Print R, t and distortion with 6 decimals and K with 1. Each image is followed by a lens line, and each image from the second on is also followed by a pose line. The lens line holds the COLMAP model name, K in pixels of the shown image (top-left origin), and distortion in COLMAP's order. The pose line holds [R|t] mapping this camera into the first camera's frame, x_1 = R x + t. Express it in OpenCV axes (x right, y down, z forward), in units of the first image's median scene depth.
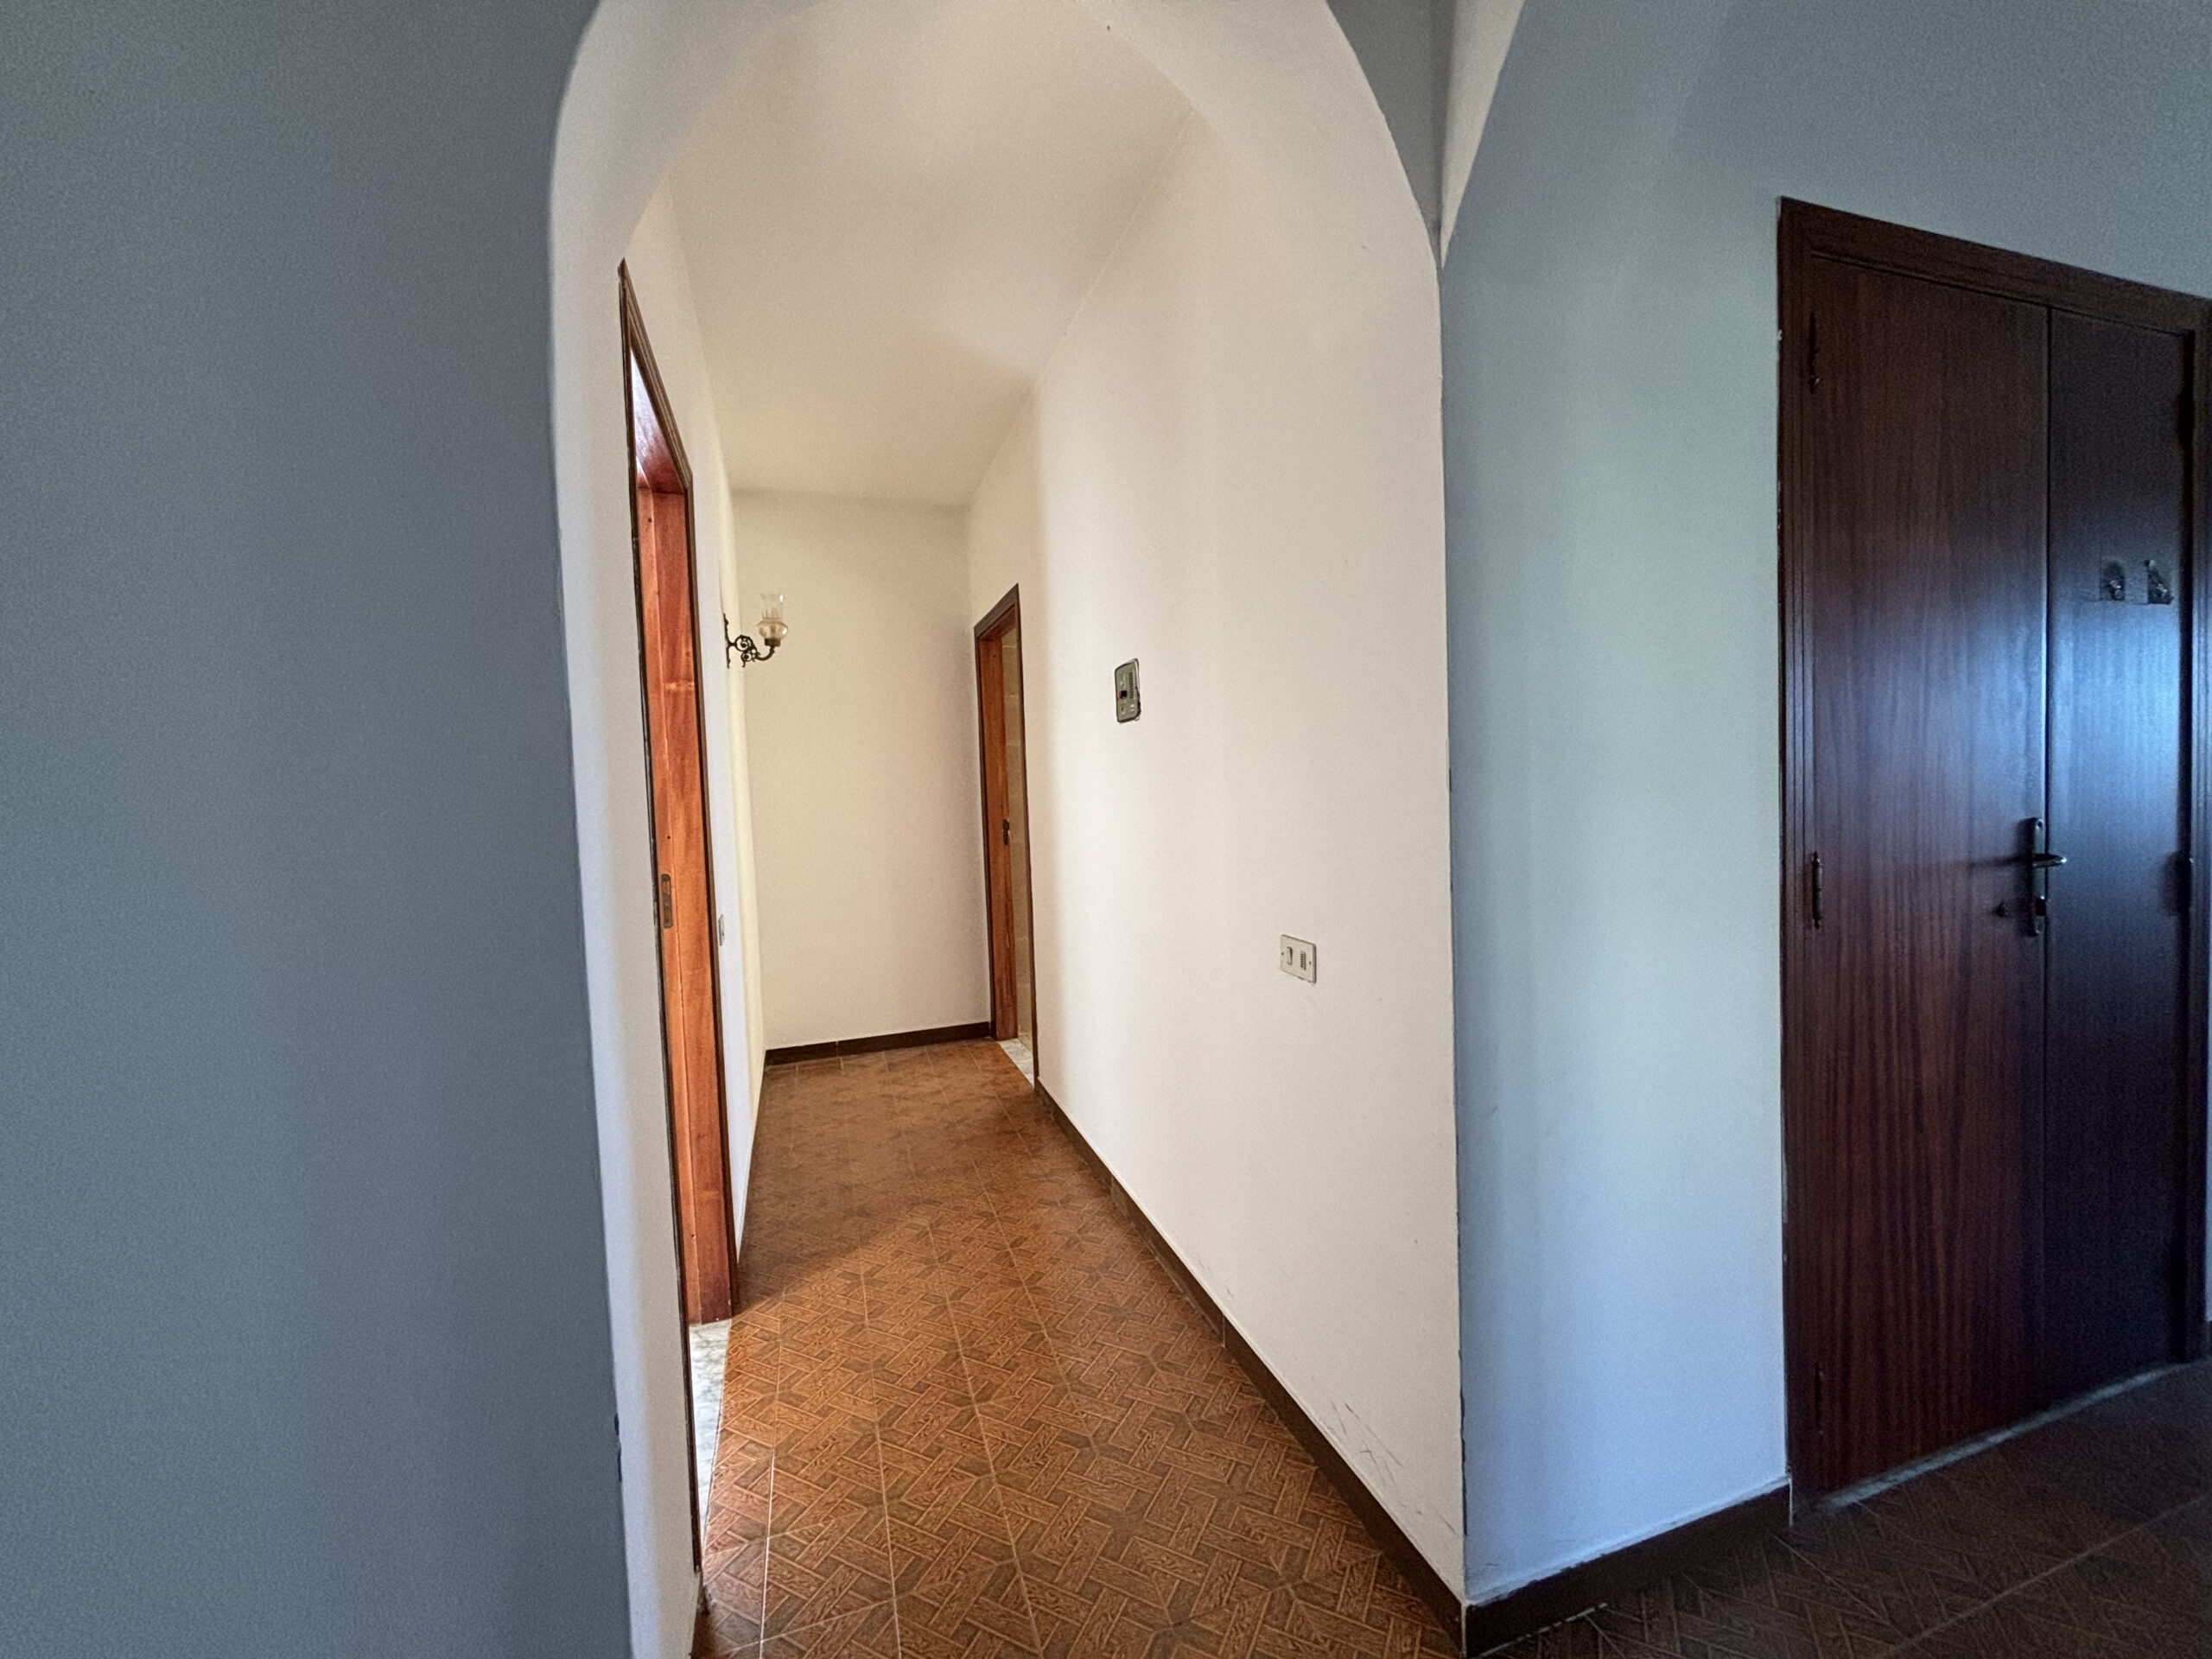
lens RADIAL K [[888.9, 0, 1111.8], [0, 888.9, 824.2], [0, 0, 1]] dist [0.001604, 0.000520]
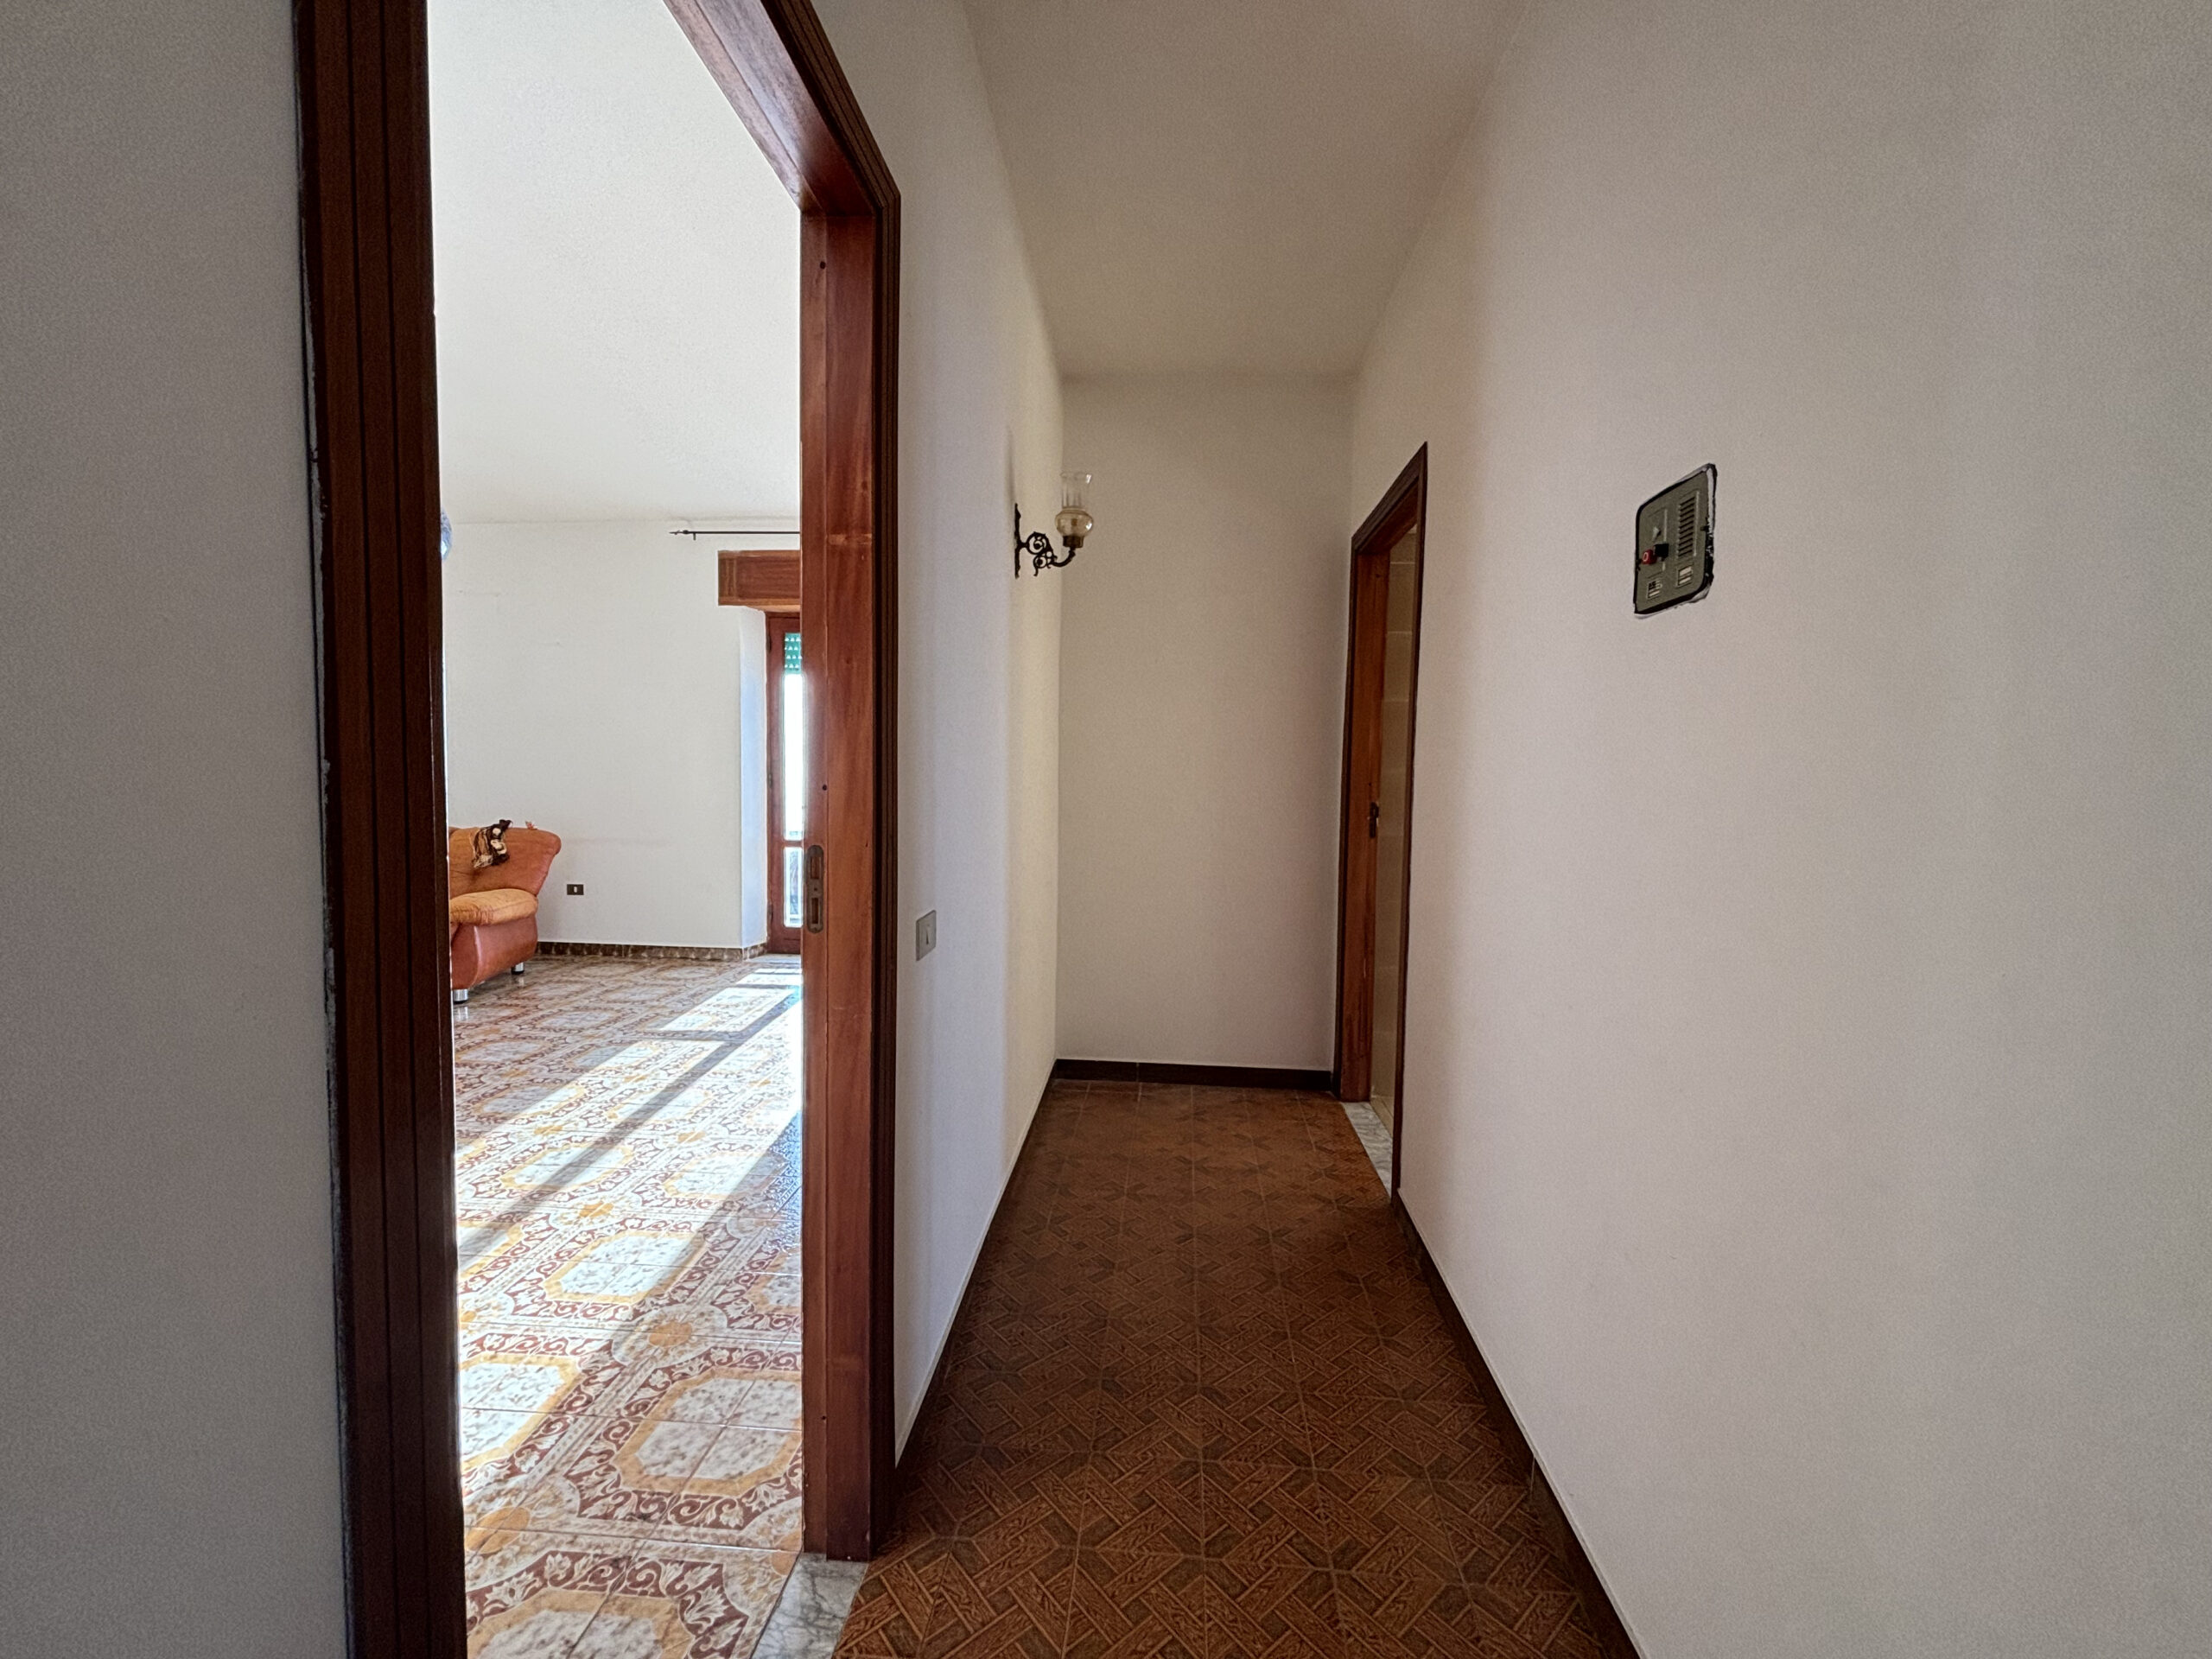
lens RADIAL K [[888.9, 0, 1111.0], [0, 888.9, 812.7], [0, 0, 1]] dist [0.001604, 0.000520]
pose [[0.917864, 0.073507, -0.390028, -0.045038], [-0.071084, 0.997256, 0.020666, 0.003818], [0.390477, 0.008756, 0.920571, 0.324141]]
